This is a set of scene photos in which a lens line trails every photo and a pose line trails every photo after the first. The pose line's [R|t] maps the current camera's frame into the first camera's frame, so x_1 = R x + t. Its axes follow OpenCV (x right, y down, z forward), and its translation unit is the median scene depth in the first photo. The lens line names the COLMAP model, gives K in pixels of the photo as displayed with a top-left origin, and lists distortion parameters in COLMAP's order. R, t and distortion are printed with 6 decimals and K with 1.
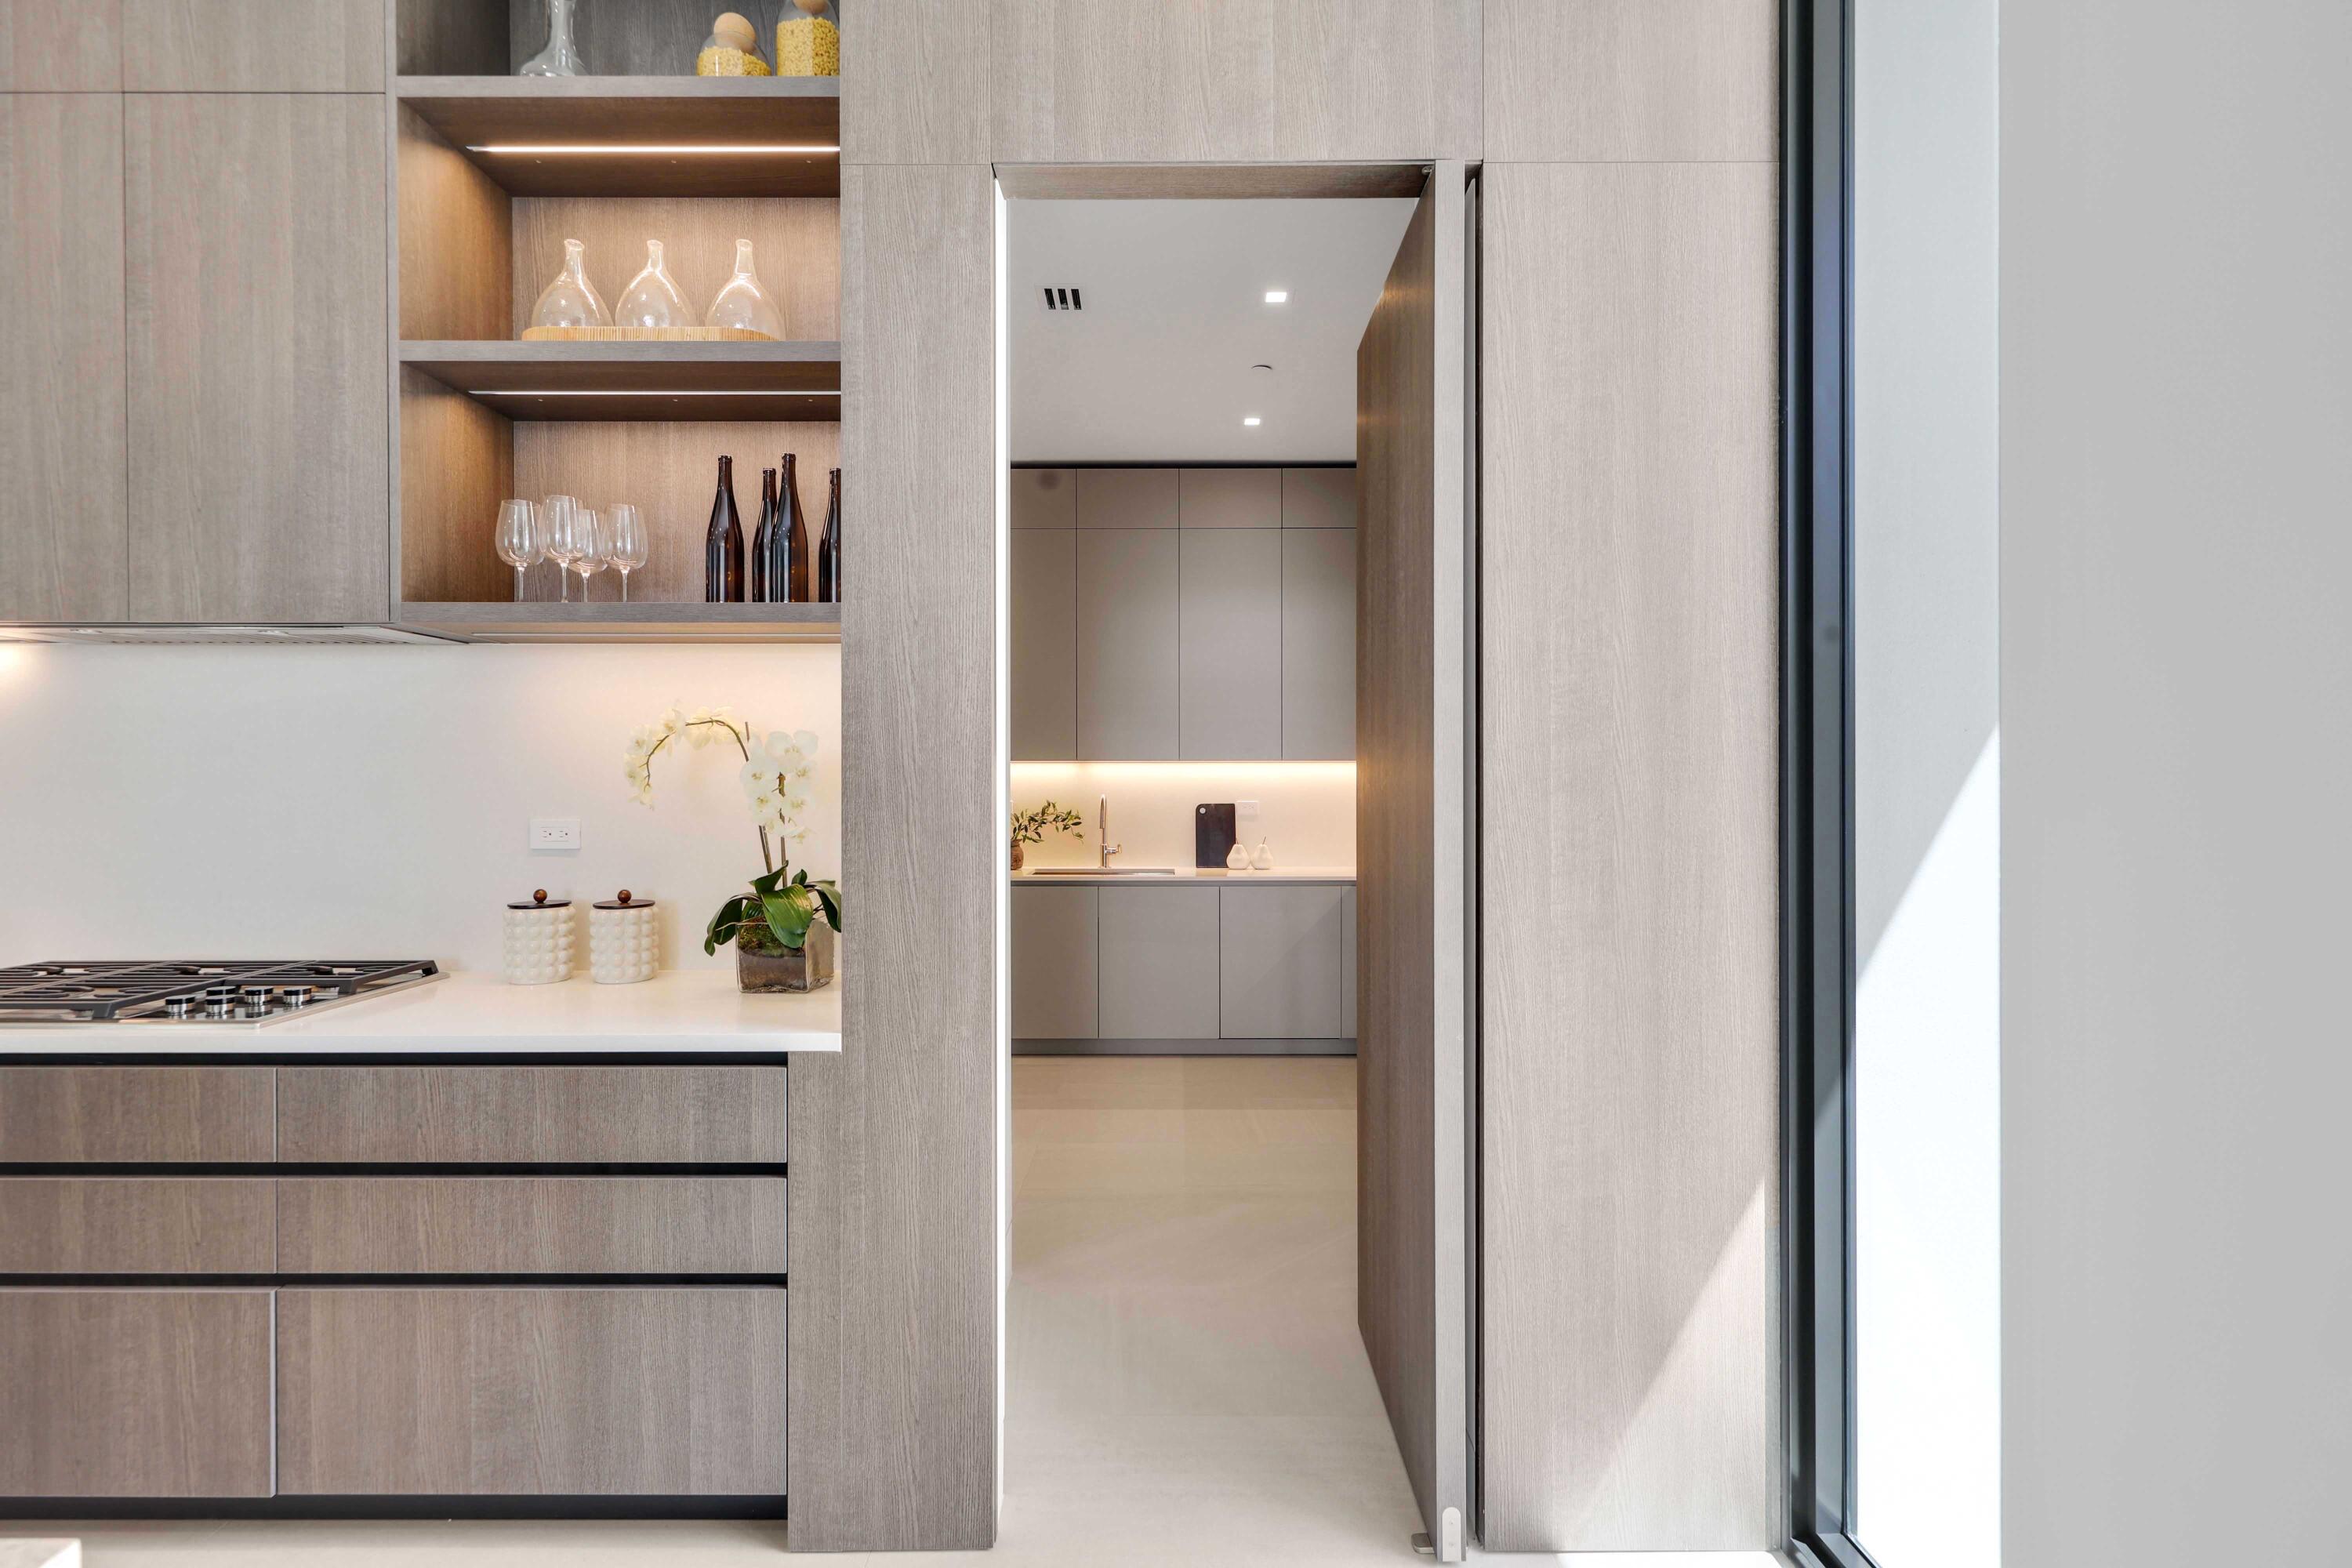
lens RADIAL K [[1159.0, 0, 1173.2], [0, 1159.0, 793.0], [0, 0, 1]] dist [0.000742, 0.000523]
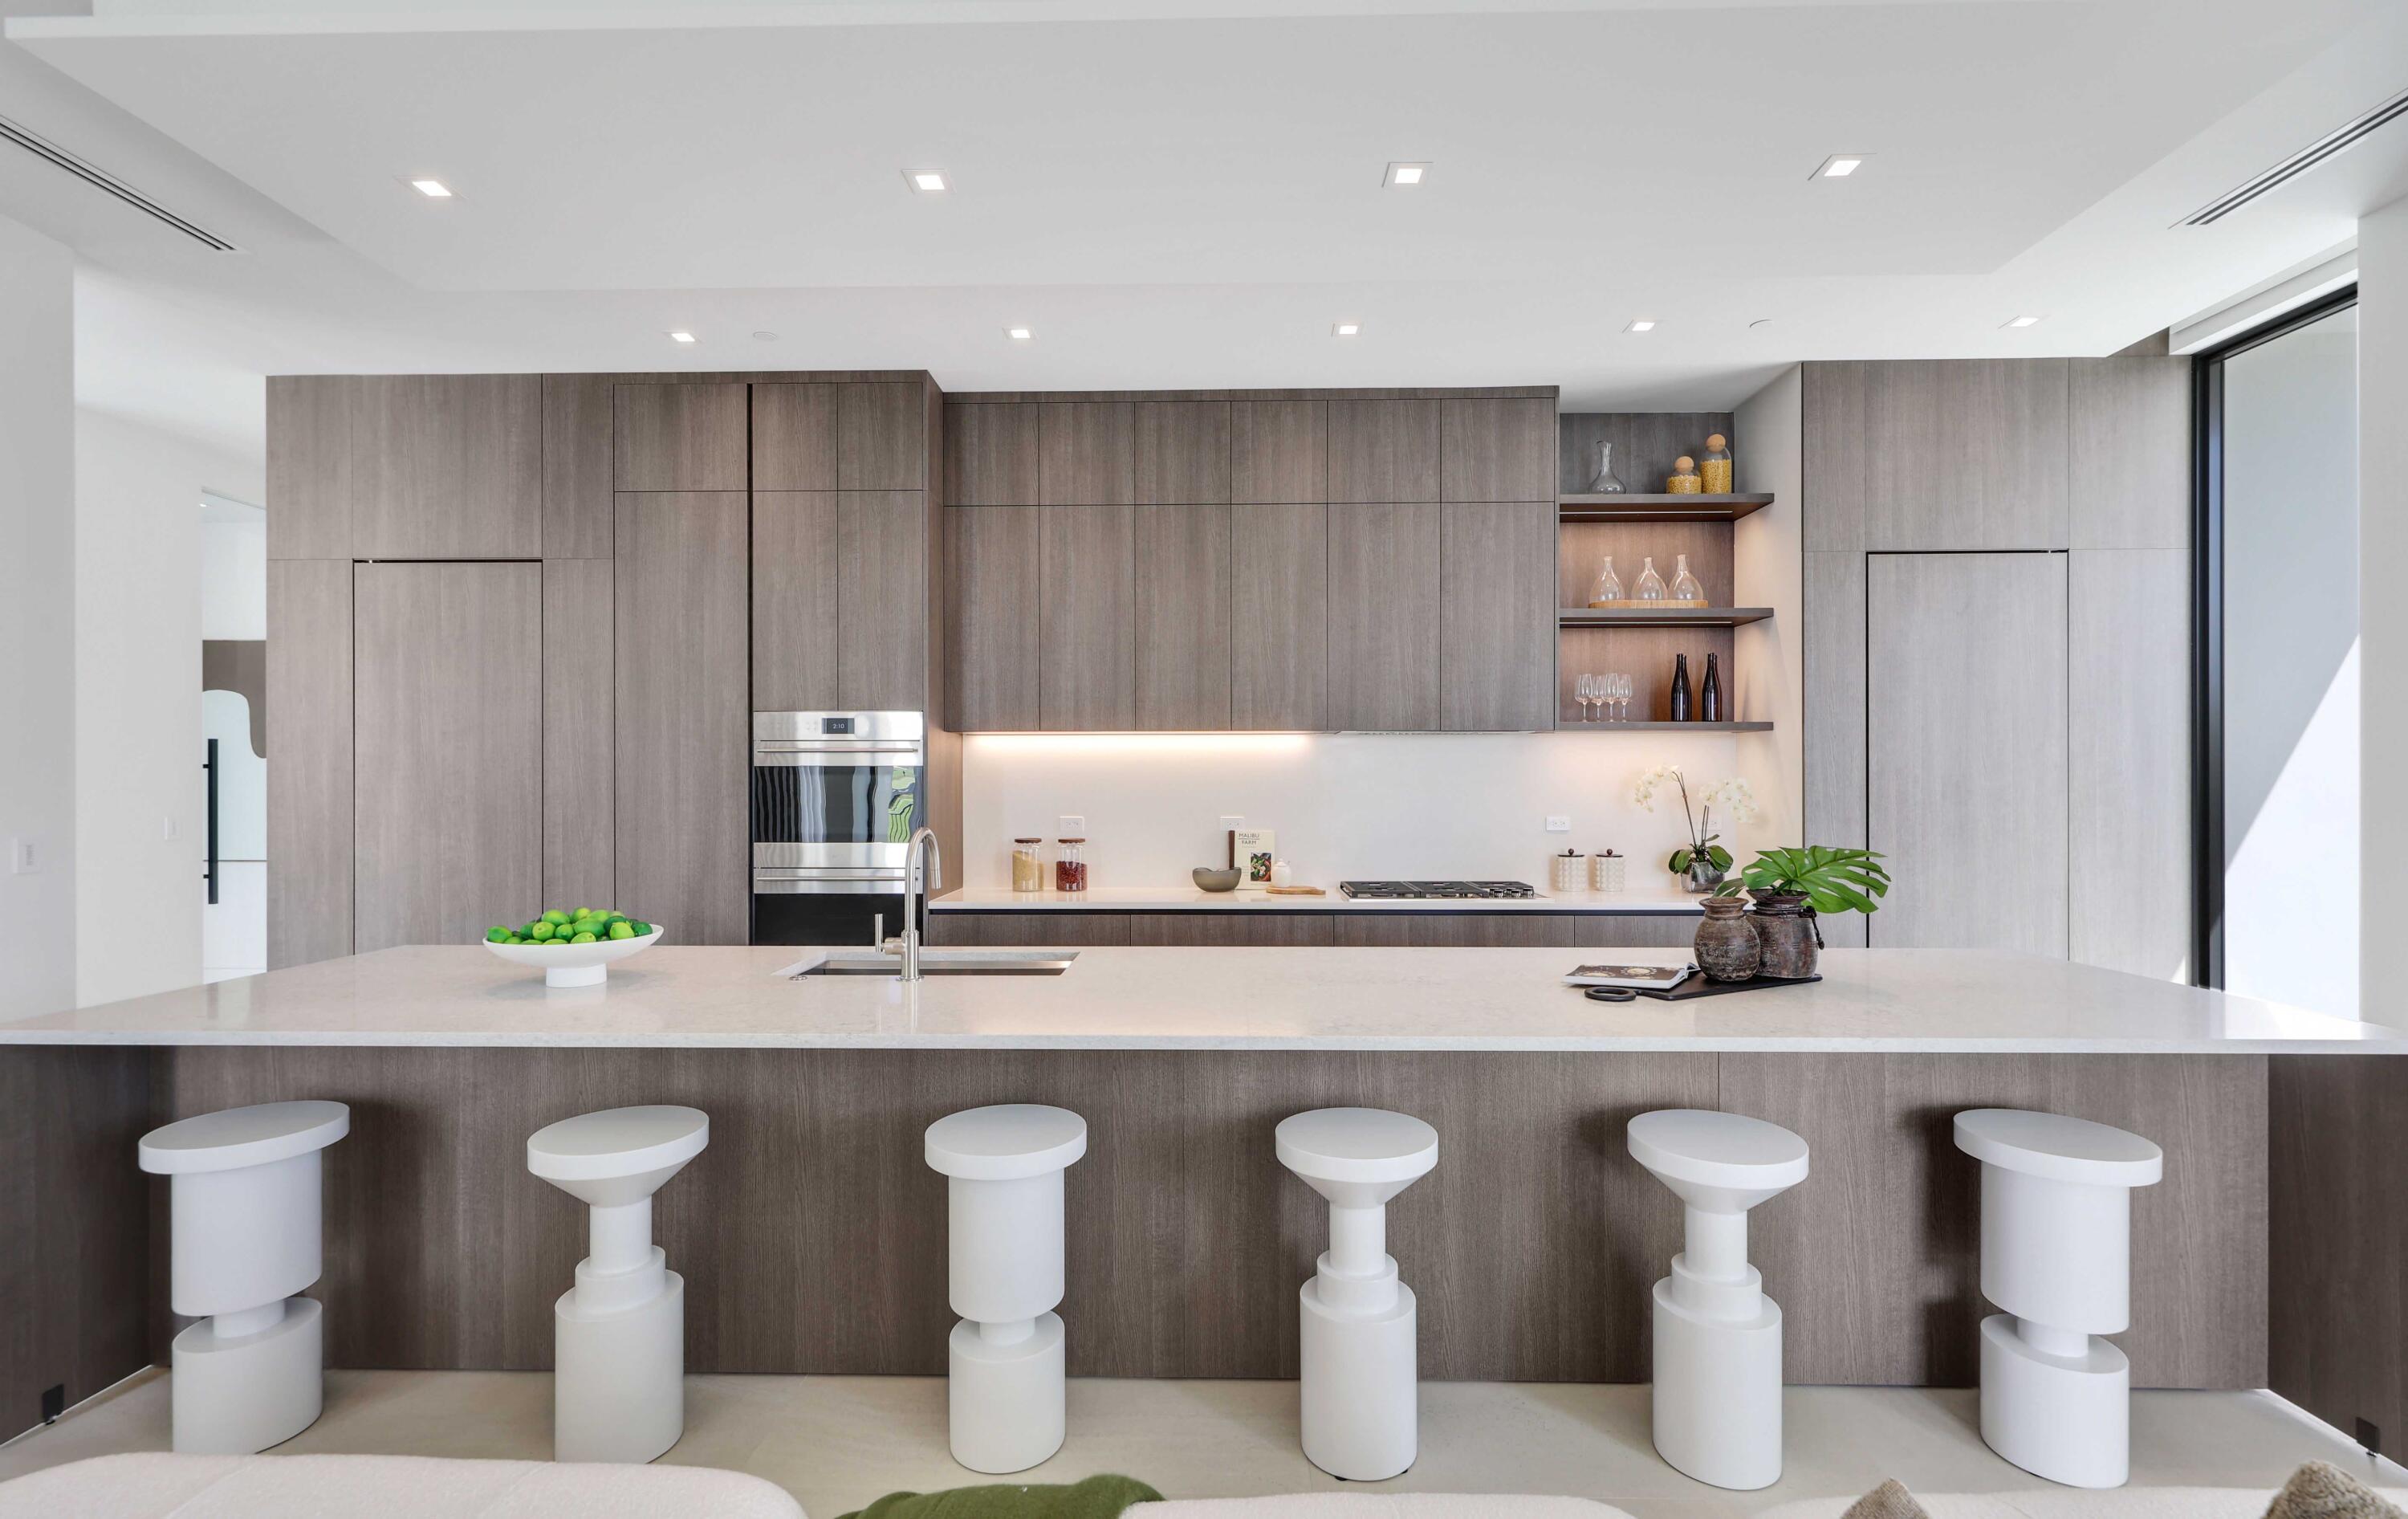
lens RADIAL K [[1084.5, 0, 1209.0], [0, 1084.5, 798.2], [0, 0, 1]] dist [-0.001210, -0.000097]
pose [[0.999716, -0.001097, -0.023795, -1.348093], [0.001177, 0.999994, 0.003348, -0.021824], [0.023791, -0.003375, 0.999711, -1.207412]]
